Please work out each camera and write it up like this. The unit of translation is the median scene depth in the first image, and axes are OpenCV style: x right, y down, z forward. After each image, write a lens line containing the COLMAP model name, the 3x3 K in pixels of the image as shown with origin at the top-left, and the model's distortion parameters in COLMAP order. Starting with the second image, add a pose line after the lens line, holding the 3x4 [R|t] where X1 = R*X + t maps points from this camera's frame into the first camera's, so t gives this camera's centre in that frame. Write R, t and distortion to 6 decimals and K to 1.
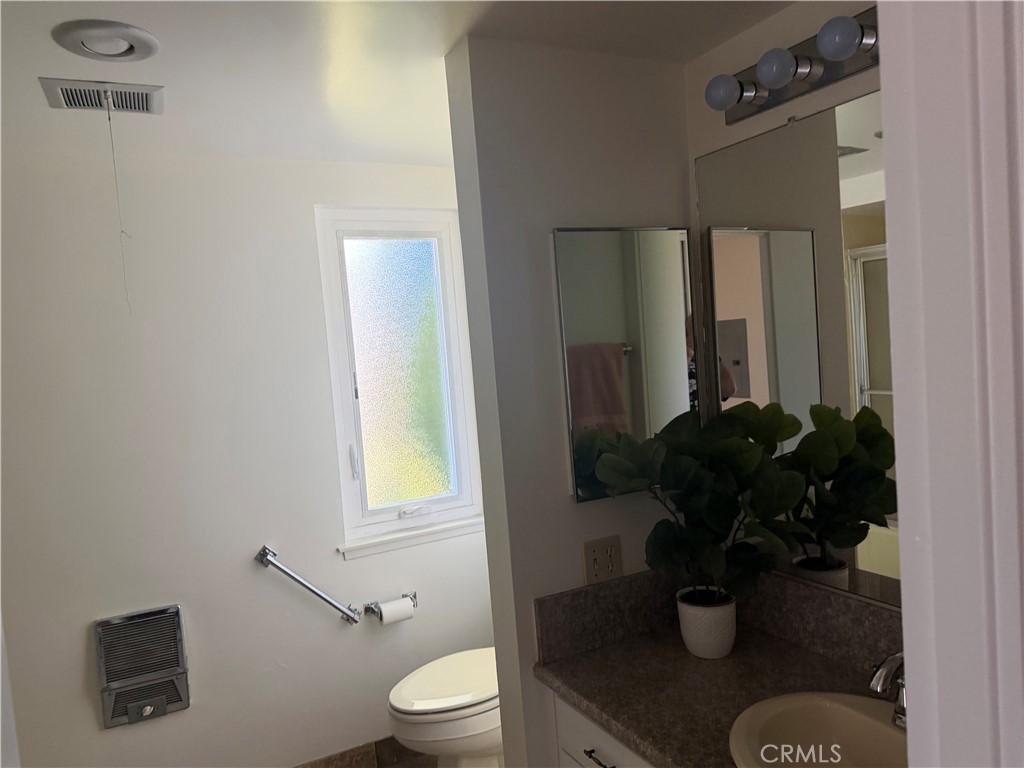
lens RADIAL K [[728.6, 0, 509.0], [0, 728.6, 387.7], [0, 0, 1]] dist [0.068389, -0.105392]
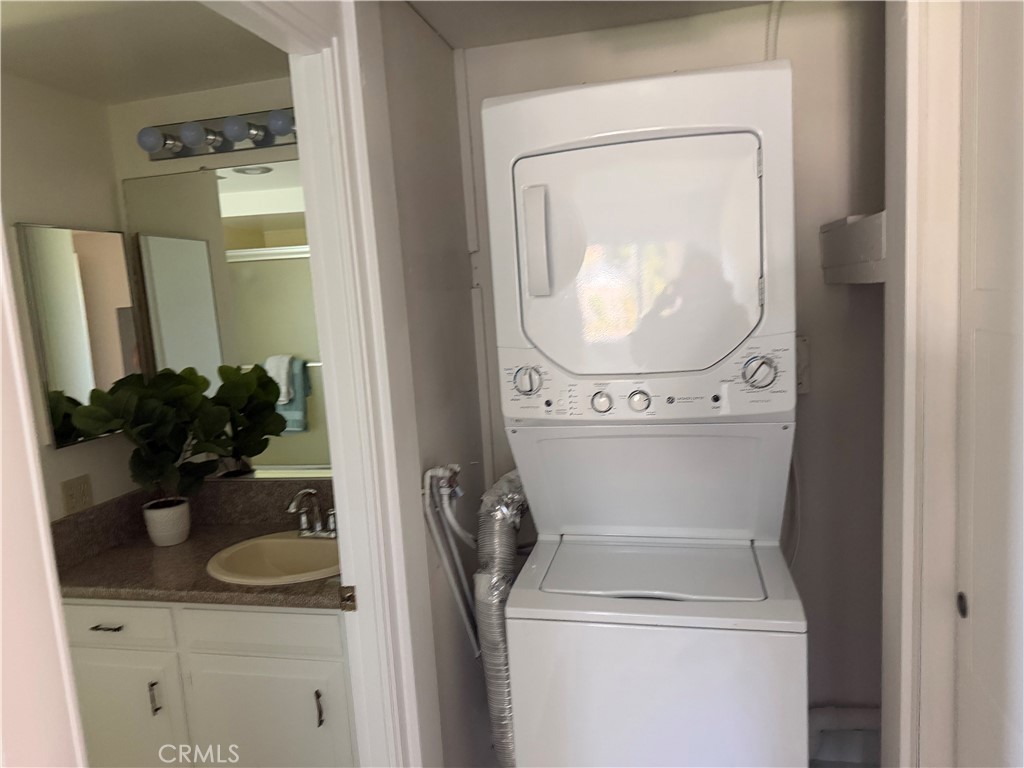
lens RADIAL K [[728.6, 0, 509.0], [0, 728.6, 387.7], [0, 0, 1]] dist [0.068389, -0.105392]
pose [[0.656617, -0.069887, 0.750979, -0.393231], [0.066001, 0.997202, 0.035092, 0.071890], [-0.751330, 0.026523, 0.659393, -0.476578]]
